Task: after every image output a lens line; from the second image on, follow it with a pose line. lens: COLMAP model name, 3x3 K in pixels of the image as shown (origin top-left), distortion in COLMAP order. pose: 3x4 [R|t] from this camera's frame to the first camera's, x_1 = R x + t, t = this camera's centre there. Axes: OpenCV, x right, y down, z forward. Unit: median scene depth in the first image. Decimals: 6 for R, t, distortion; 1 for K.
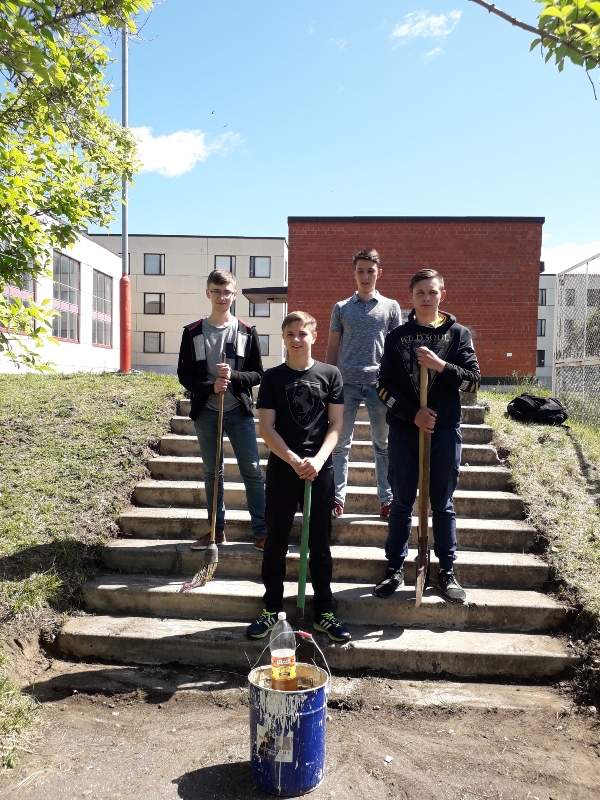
lens RADIAL K [[613.3, 0, 297.0], [0, 613.3, 400.7], [0, 0, 1]] dist [0.019991, -0.036969]
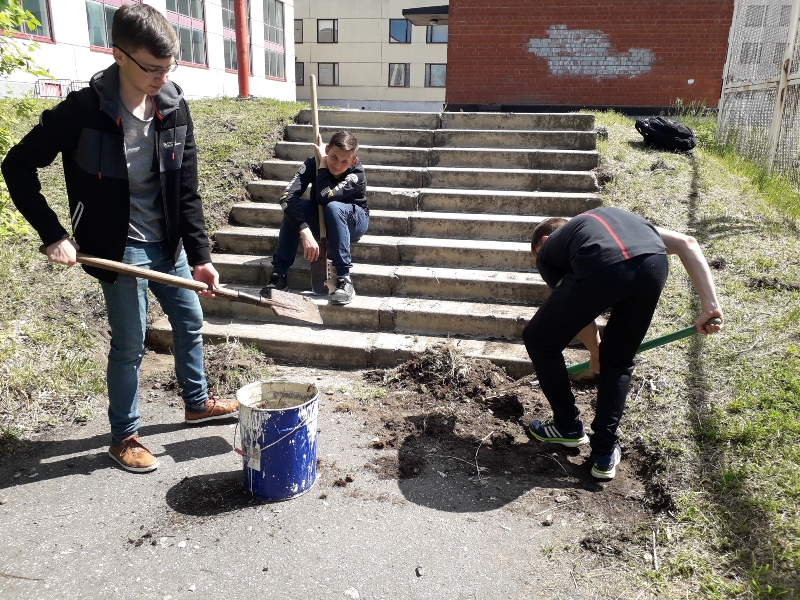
lens RADIAL K [[613.3, 0, 400.0], [0, 613.3, 302.7], [0, 0, 1]] dist [0.019991, -0.036969]
pose [[0.992961, 0.032051, -0.114027, 0.131321], [-0.001417, 0.965839, 0.259140, 0.021657], [0.118437, -0.257154, 0.959085, -0.019960]]
